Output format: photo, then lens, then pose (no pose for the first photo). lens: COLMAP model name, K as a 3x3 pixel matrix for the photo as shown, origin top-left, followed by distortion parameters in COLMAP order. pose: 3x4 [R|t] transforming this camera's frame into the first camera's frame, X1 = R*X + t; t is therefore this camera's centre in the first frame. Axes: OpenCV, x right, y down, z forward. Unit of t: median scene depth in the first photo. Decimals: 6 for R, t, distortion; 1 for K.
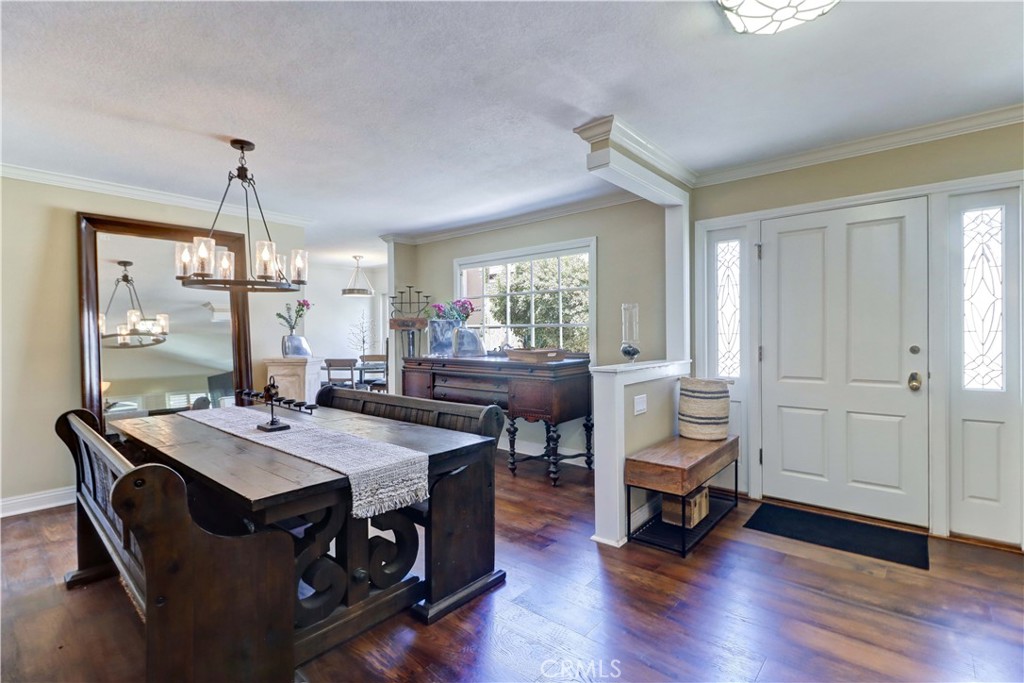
lens RADIAL K [[478.0, 0, 521.5], [0, 478.0, 334.4], [0, 0, 1]] dist [0.023024, -0.011455]
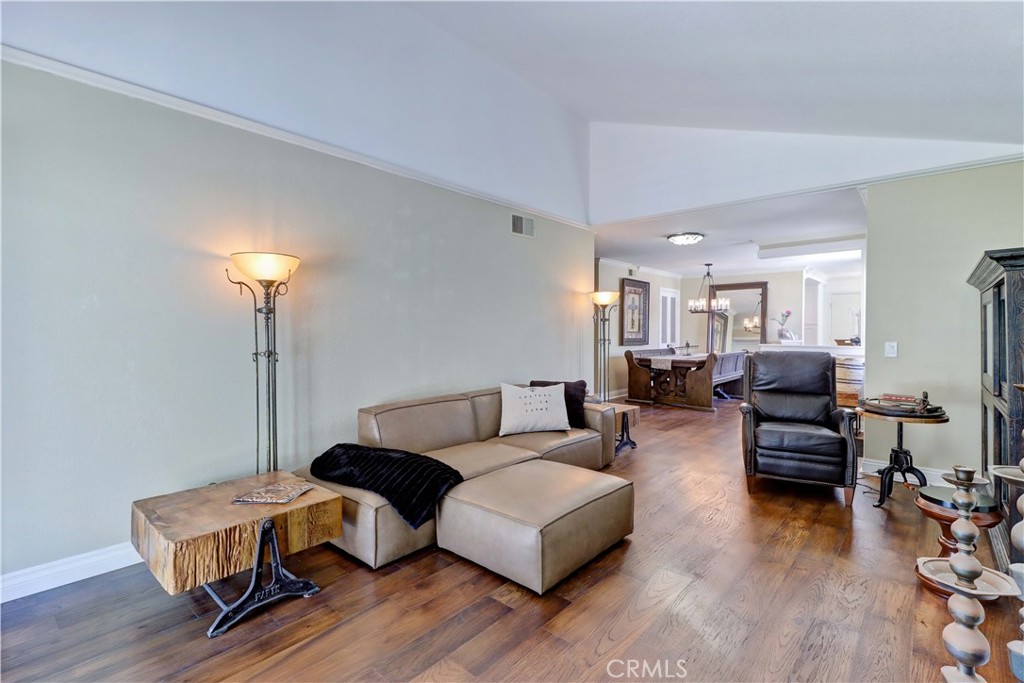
lens RADIAL K [[478.0, 0, 521.5], [0, 478.0, 334.4], [0, 0, 1]] dist [0.023024, -0.011455]
pose [[-0.009466, 0.020960, -0.999736, 2.313159], [0.002519, 0.999778, 0.020937, -0.027383], [0.999952, -0.002320, -0.009517, -0.118220]]
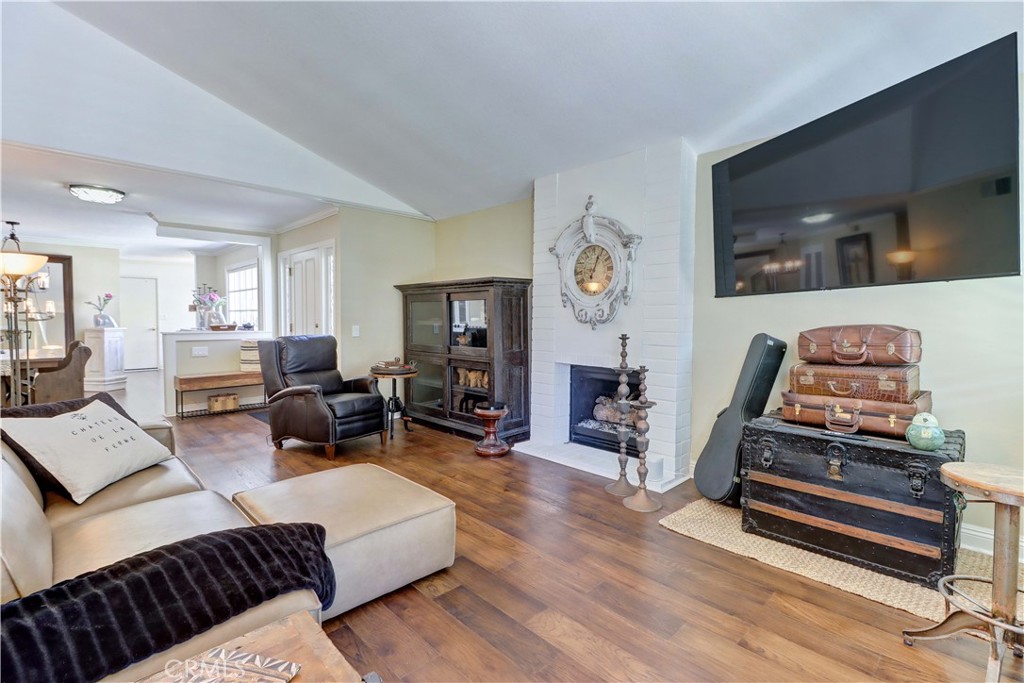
lens RADIAL K [[478.0, 0, 521.5], [0, 478.0, 334.4], [0, 0, 1]] dist [0.023024, -0.011455]
pose [[0.995554, 0.016146, -0.092803, 1.754571], [-0.012502, 0.999133, 0.039709, -0.021558], [0.093364, -0.038372, 0.994892, -0.862825]]
